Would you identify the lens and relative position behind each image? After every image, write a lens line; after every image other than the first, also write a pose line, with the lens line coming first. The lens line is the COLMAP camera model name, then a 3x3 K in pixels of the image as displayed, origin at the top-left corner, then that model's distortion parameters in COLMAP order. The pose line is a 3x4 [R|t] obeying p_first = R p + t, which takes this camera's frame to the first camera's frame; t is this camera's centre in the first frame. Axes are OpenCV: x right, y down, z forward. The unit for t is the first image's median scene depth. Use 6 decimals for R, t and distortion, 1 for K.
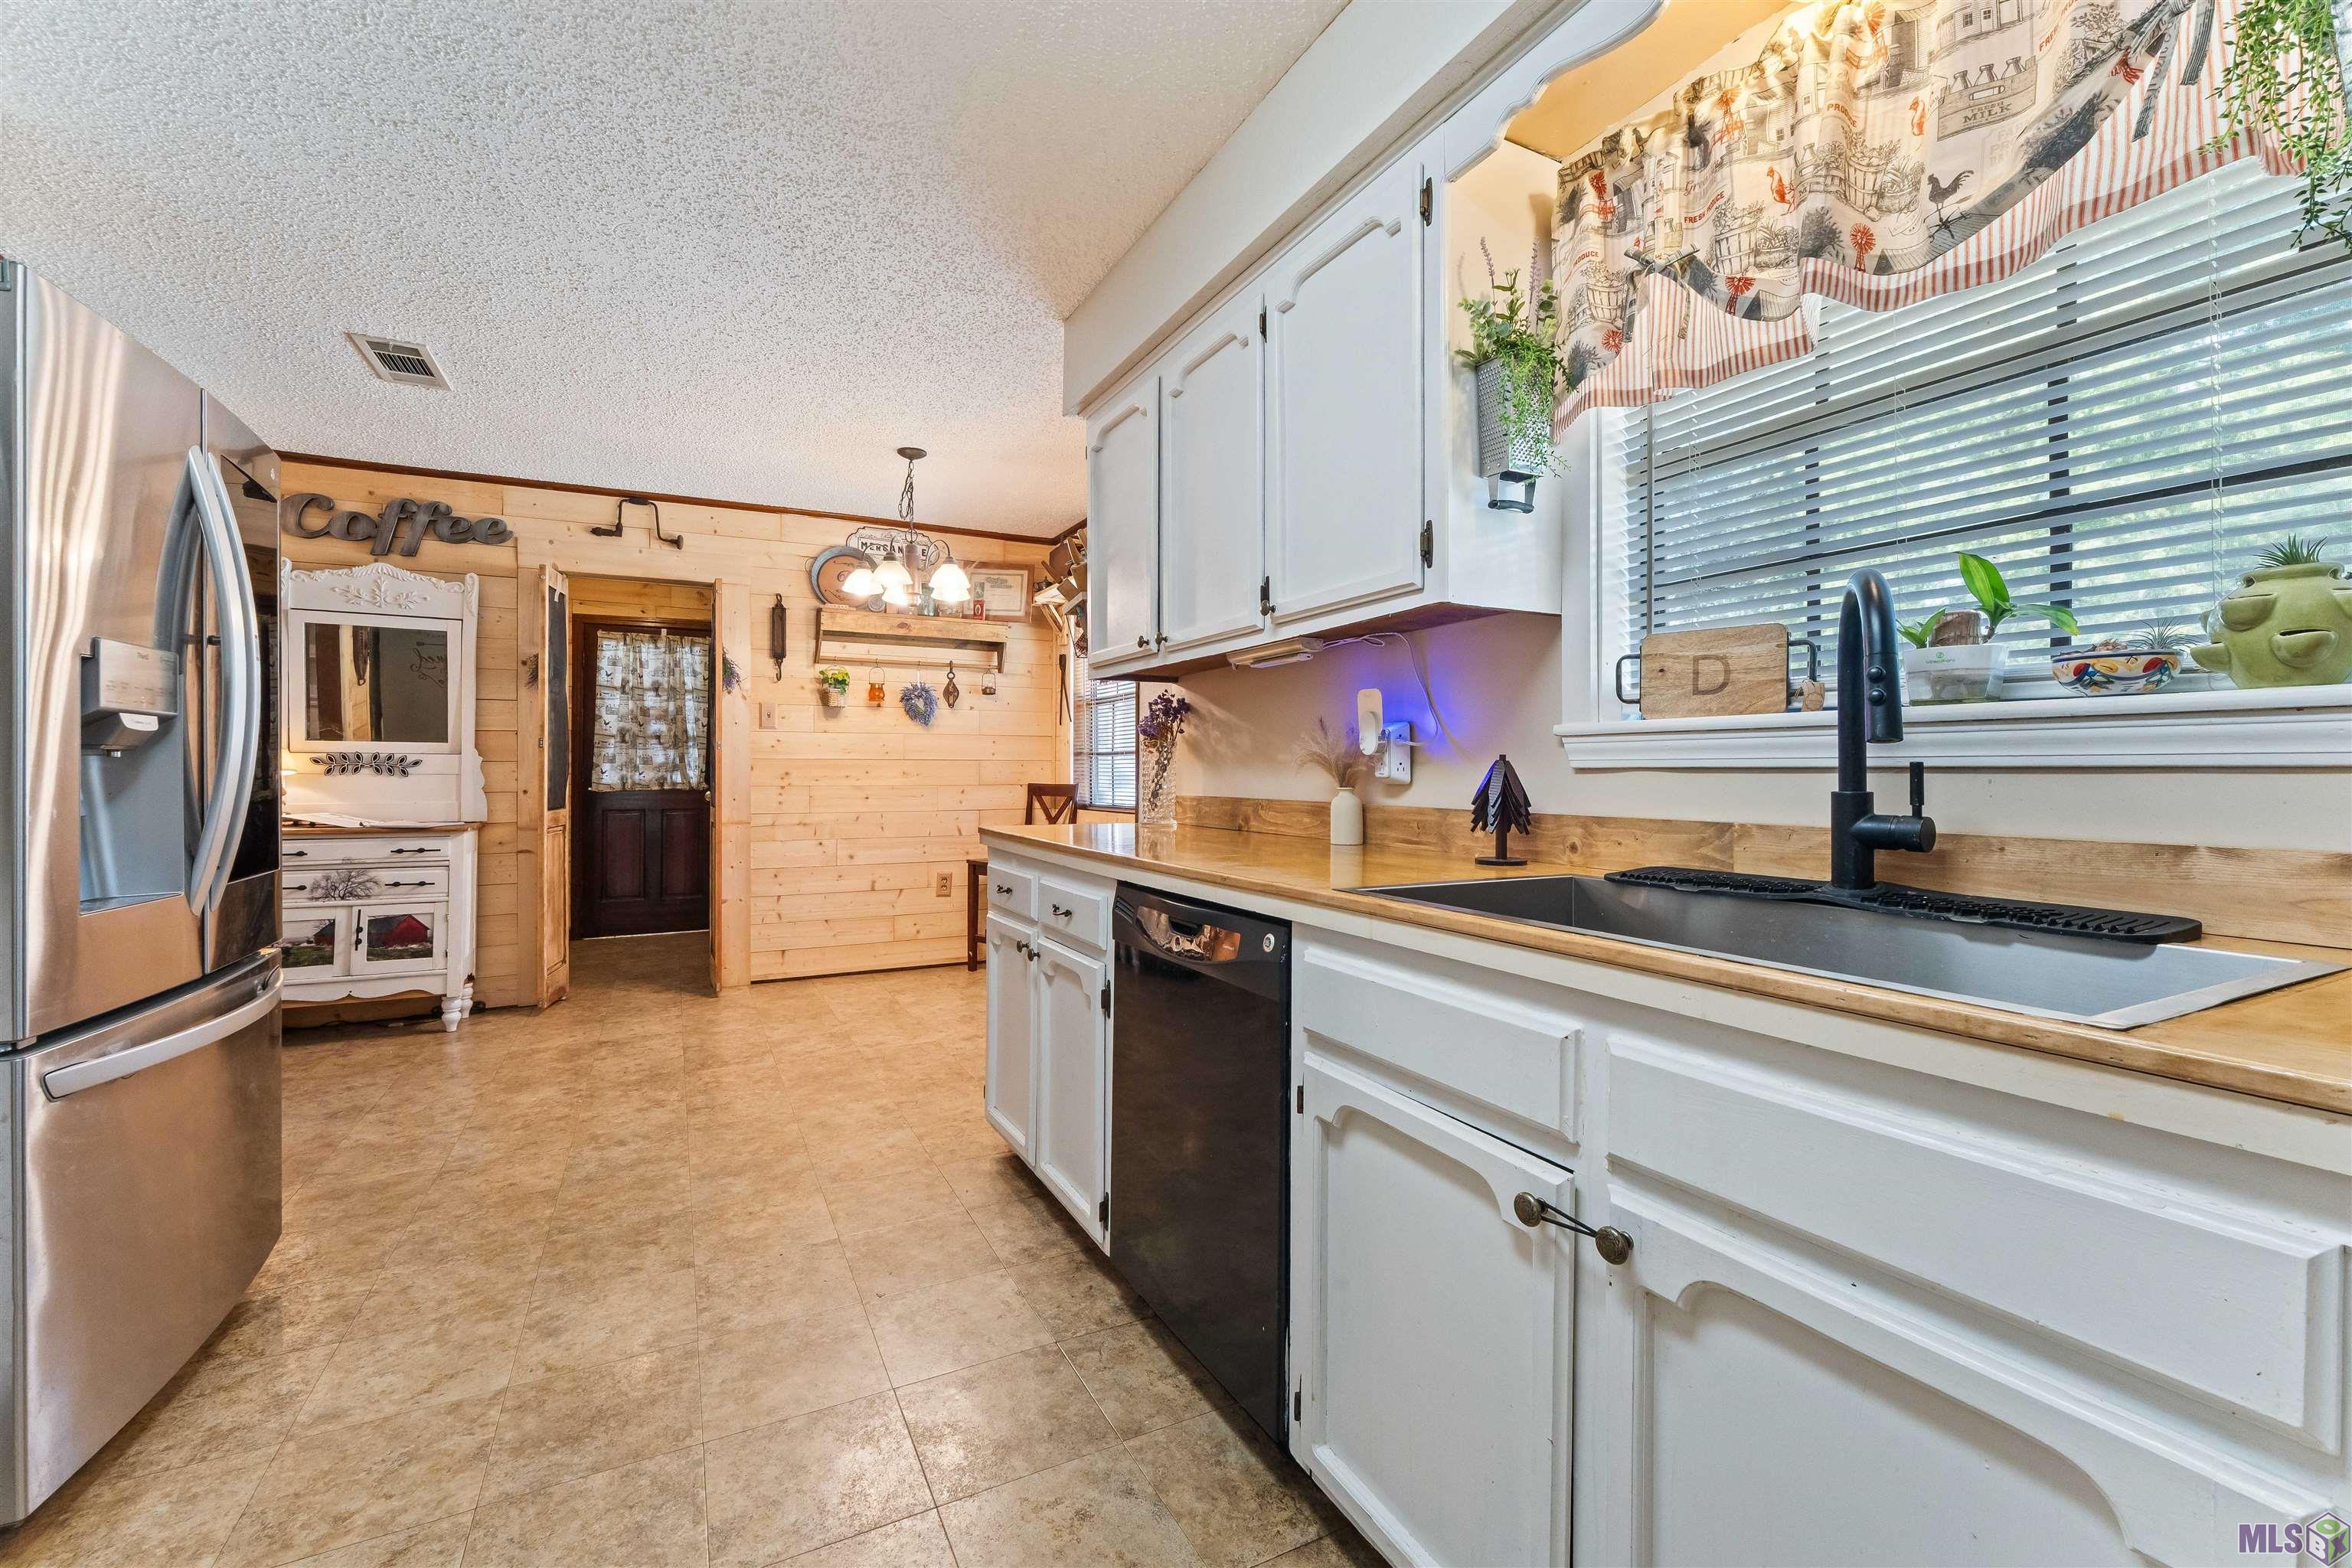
lens RADIAL K [[947.5, 0, 1126.8], [0, 947.5, 754.7], [0, 0, 1]] dist [-0.002018, -0.000179]
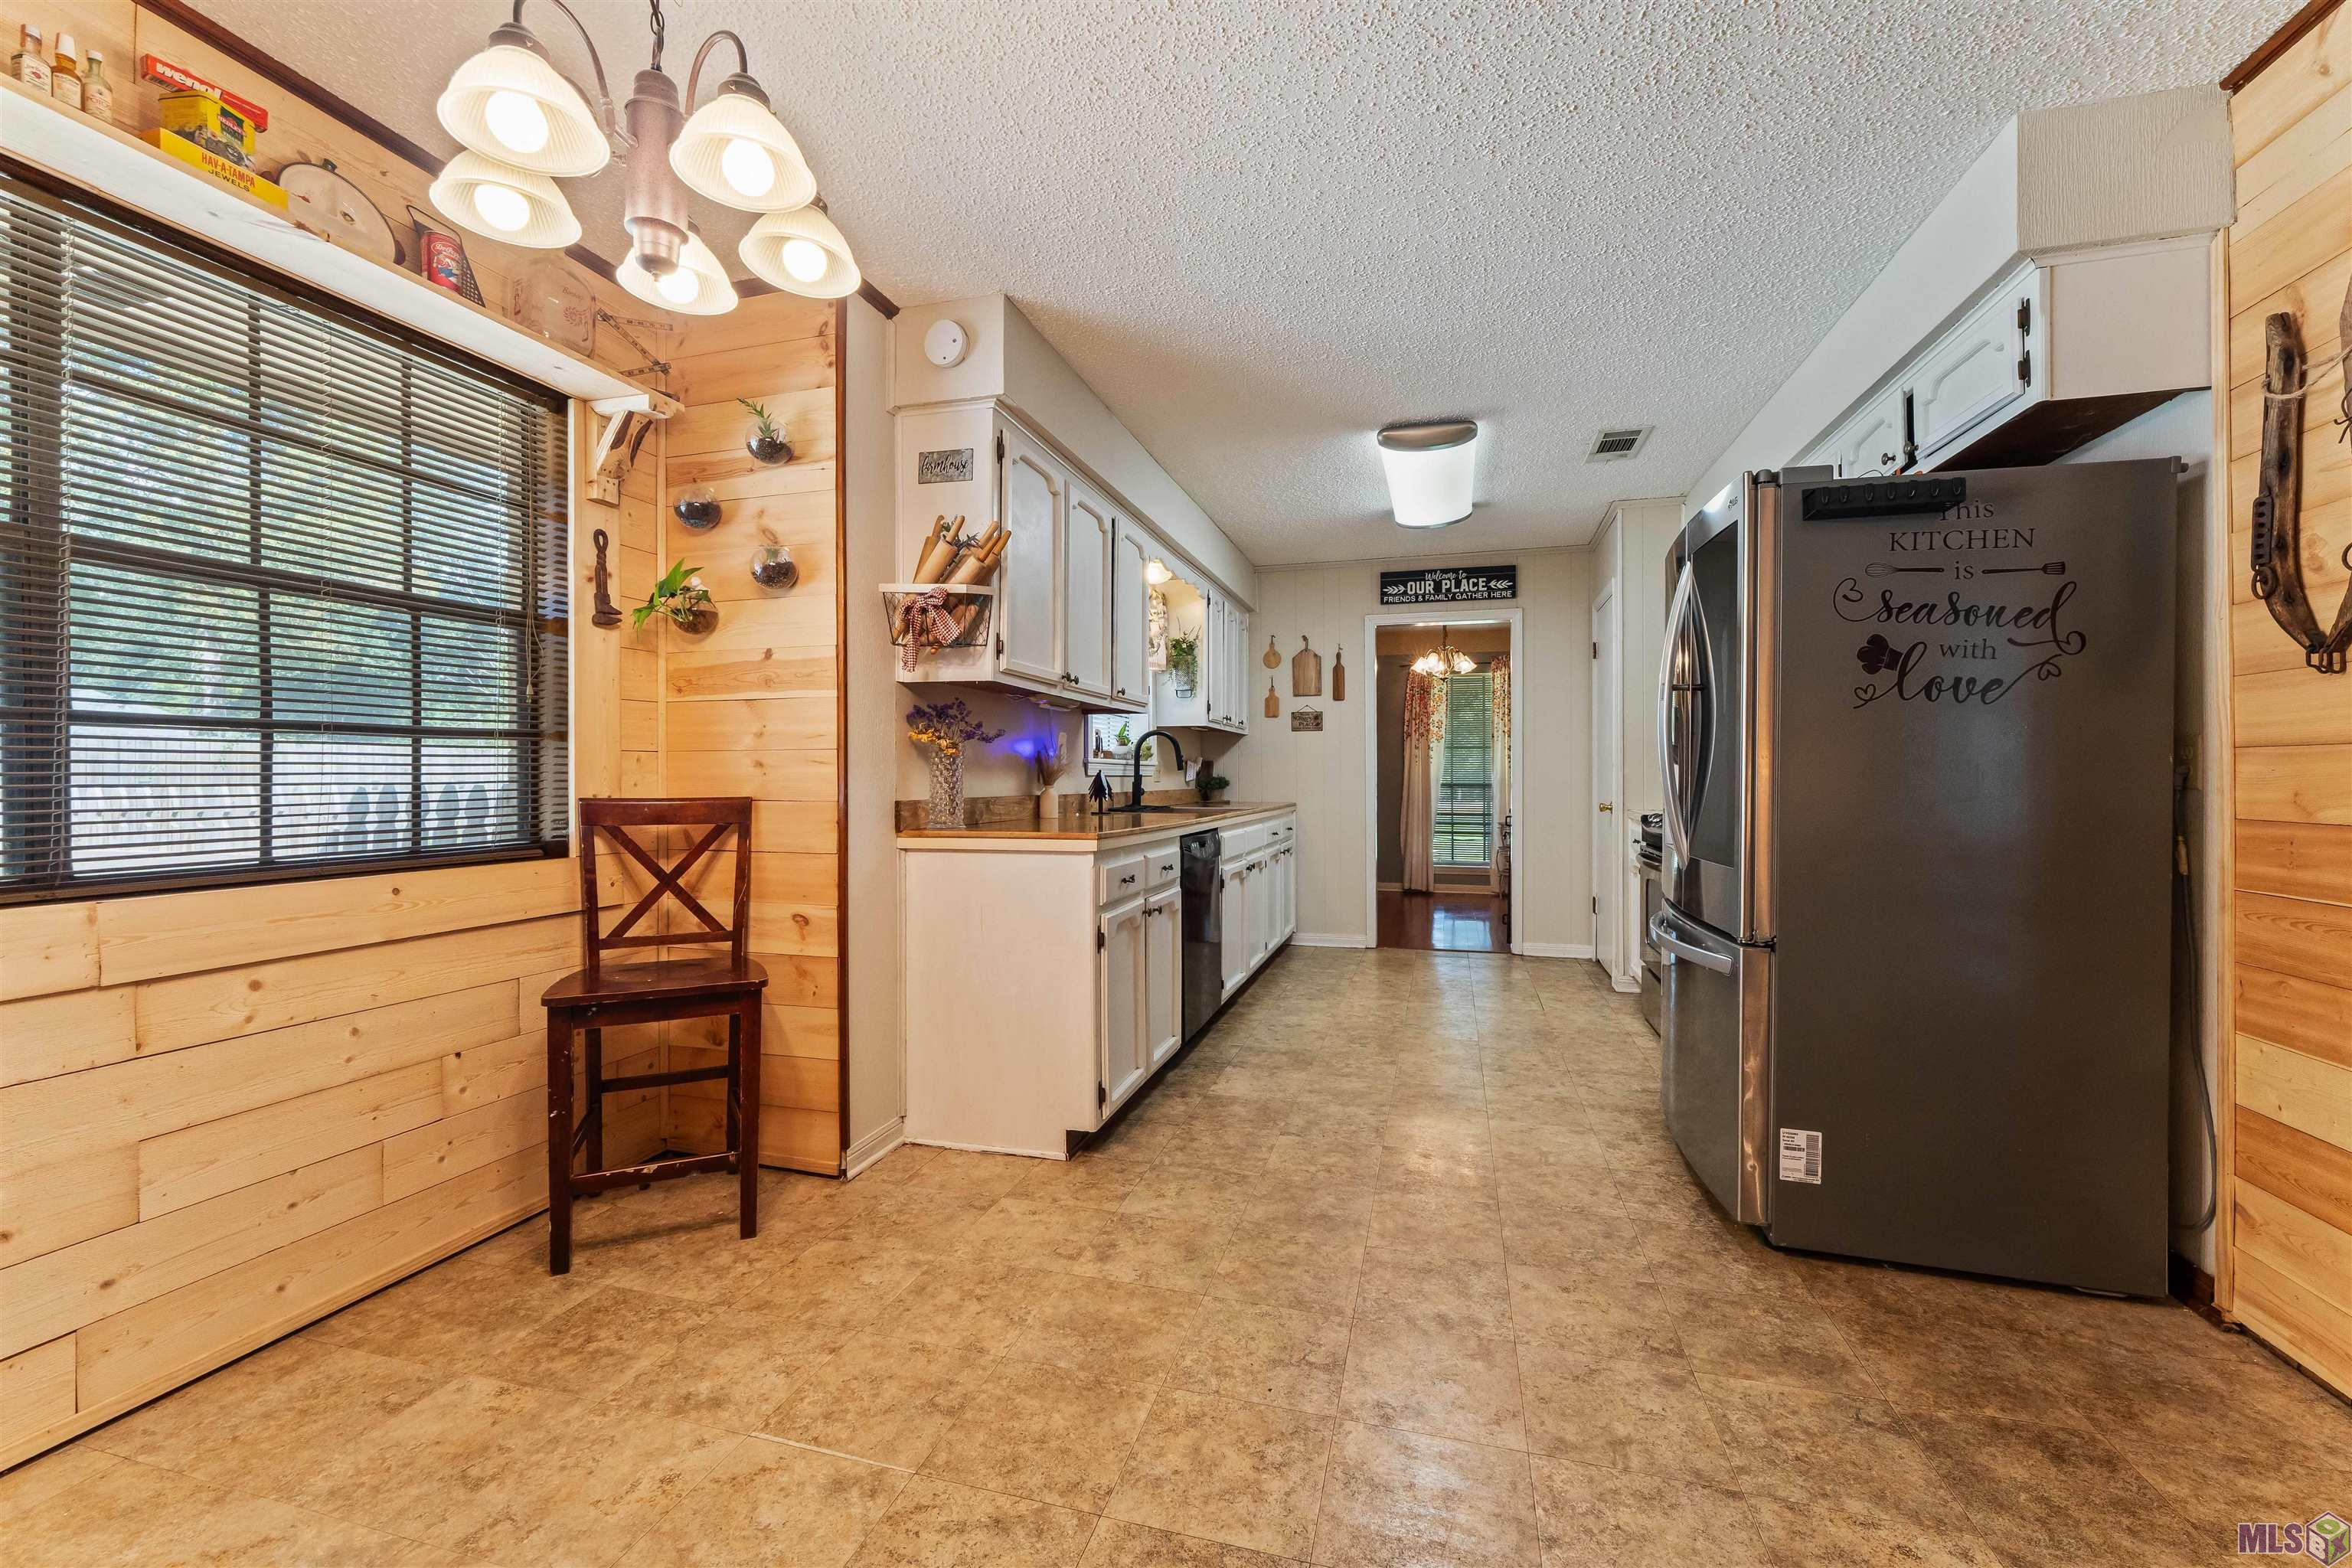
lens RADIAL K [[946.8, 0, 1176.0], [0, 946.8, 784.0], [0, 0, 1]] dist [-0.001201, -0.000192]
pose [[-0.745934, -0.005372, 0.665998, -1.102755], [-0.012481, 0.999905, -0.005914, 0.038938], [-0.665903, -0.012724, -0.745930, 2.151518]]
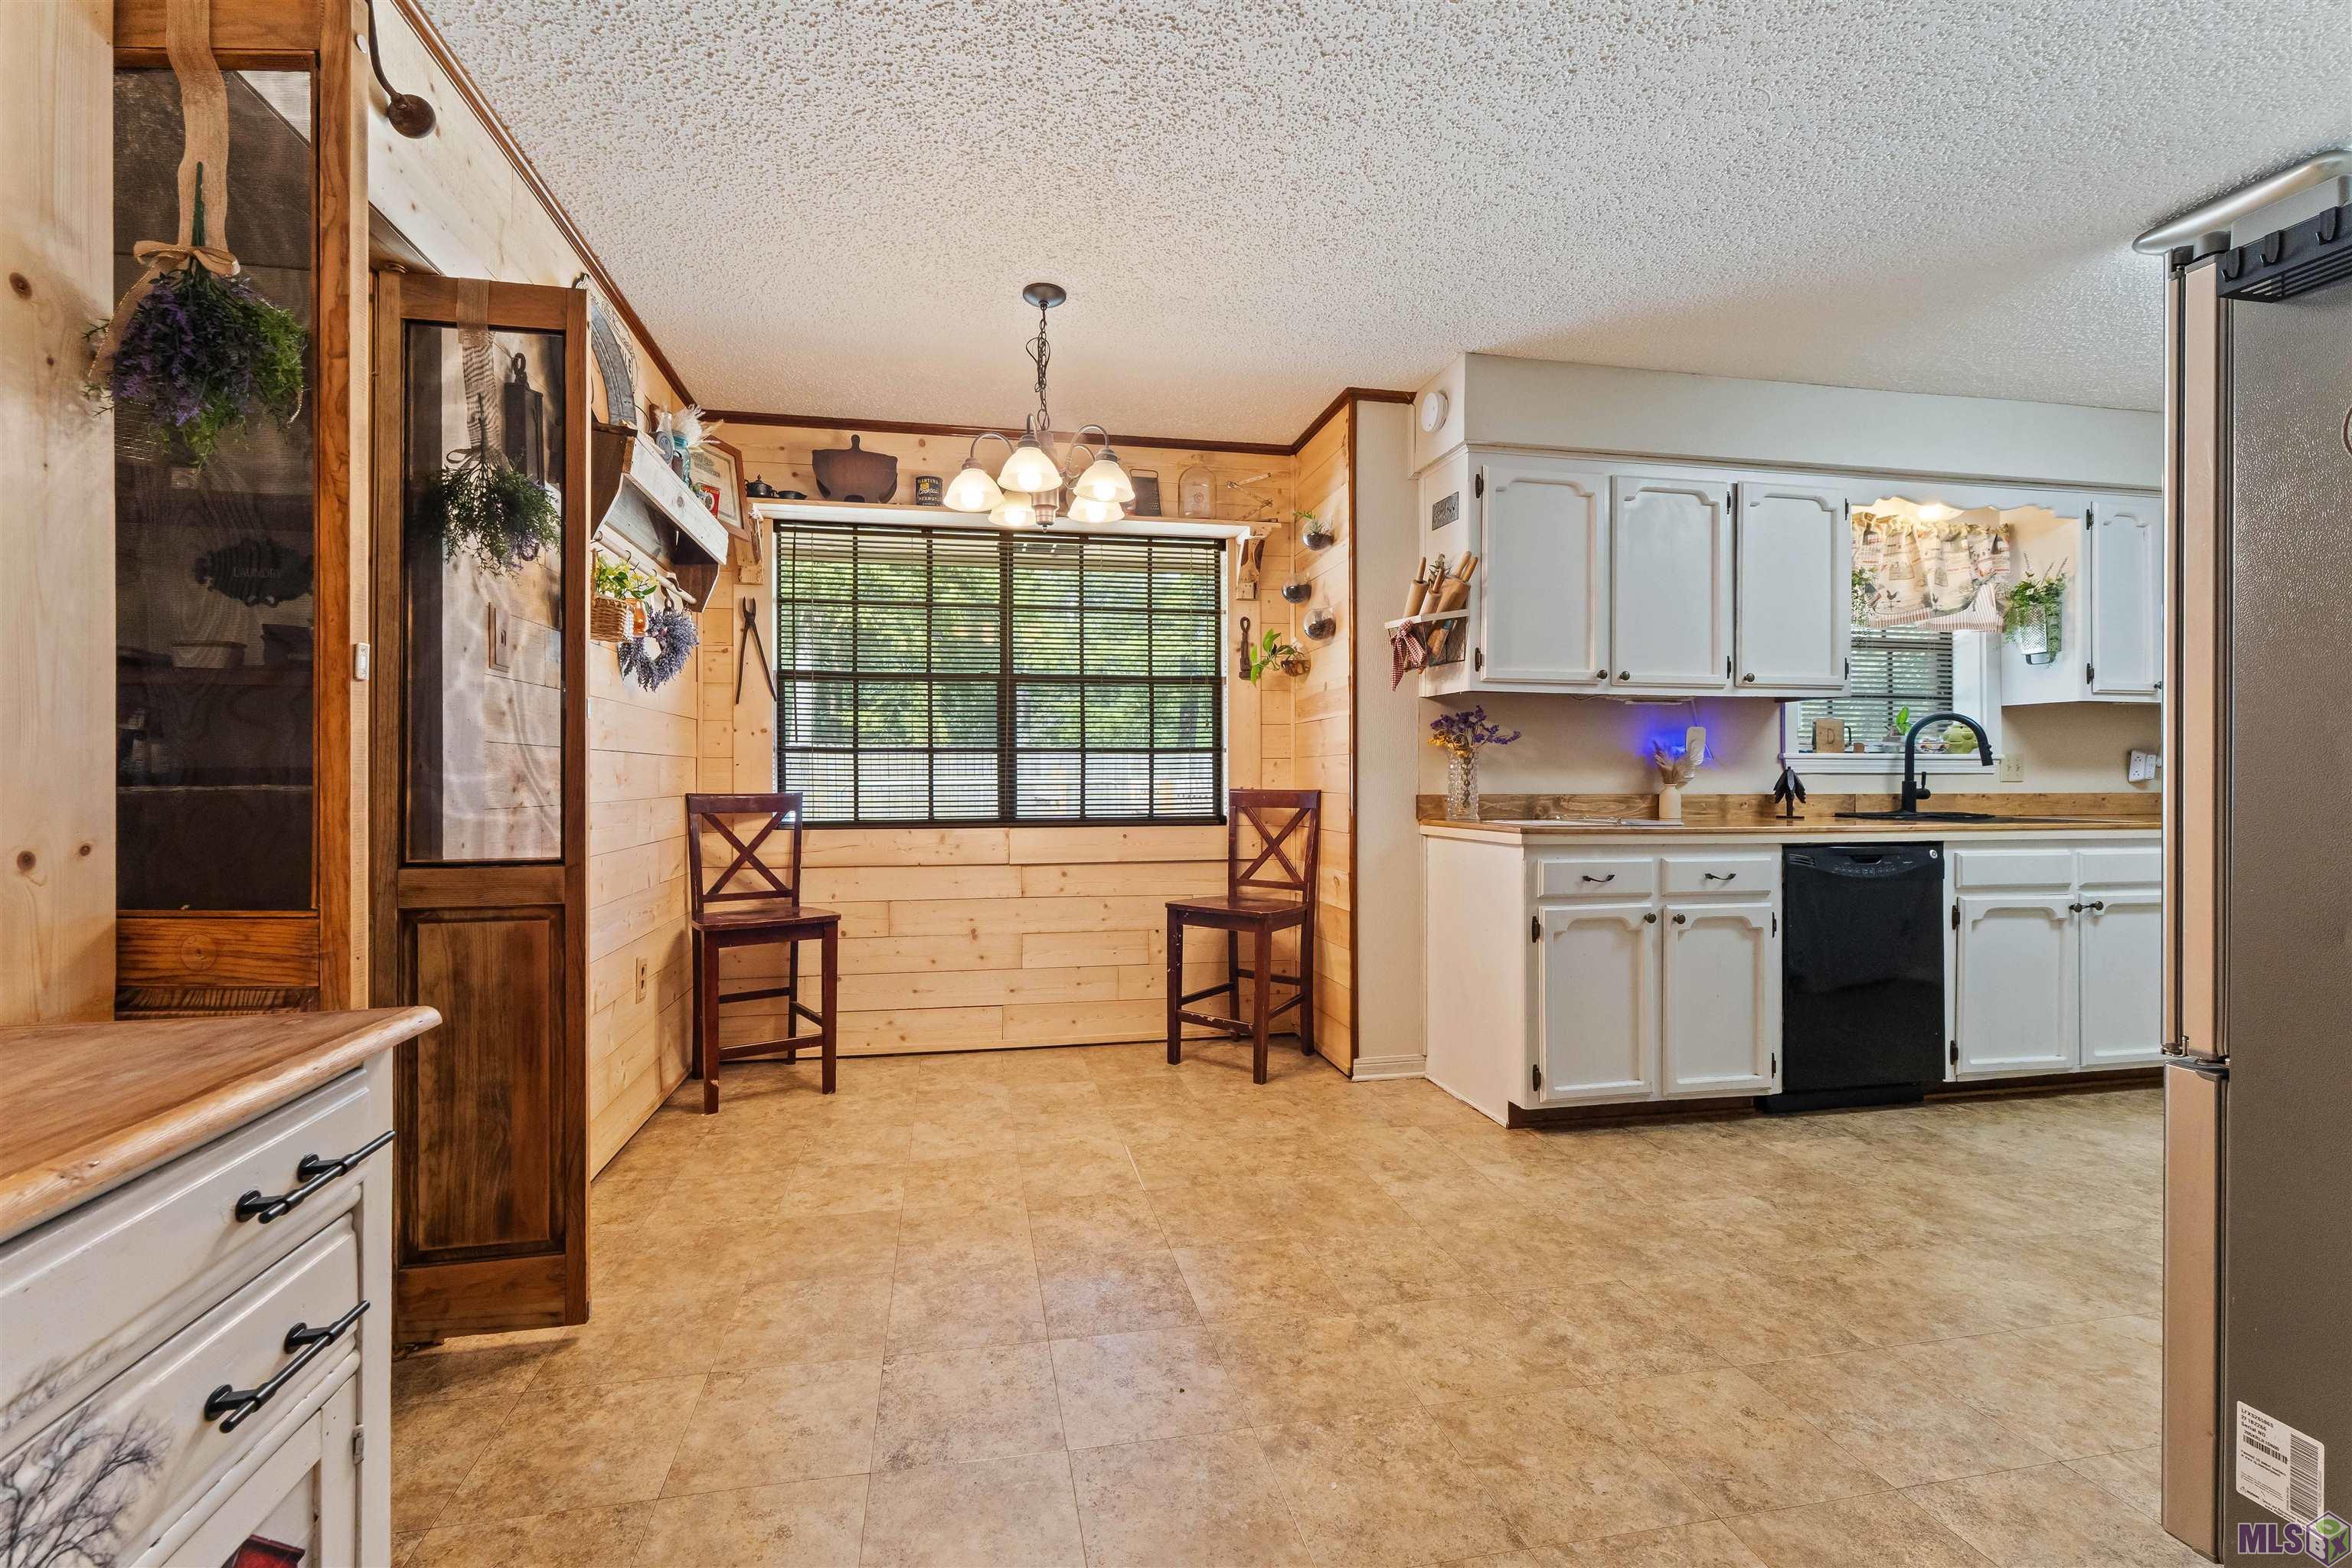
lens RADIAL K [[962.4, 0, 1128.4], [0, 962.4, 782.3], [0, 0, 1]] dist [-0.000740, 0.000130]
pose [[0.276735, -0.005616, 0.960930, -1.641667], [-0.016339, 0.999811, 0.010549, 0.029038], [-0.960807, -0.018620, 0.276591, 1.452028]]
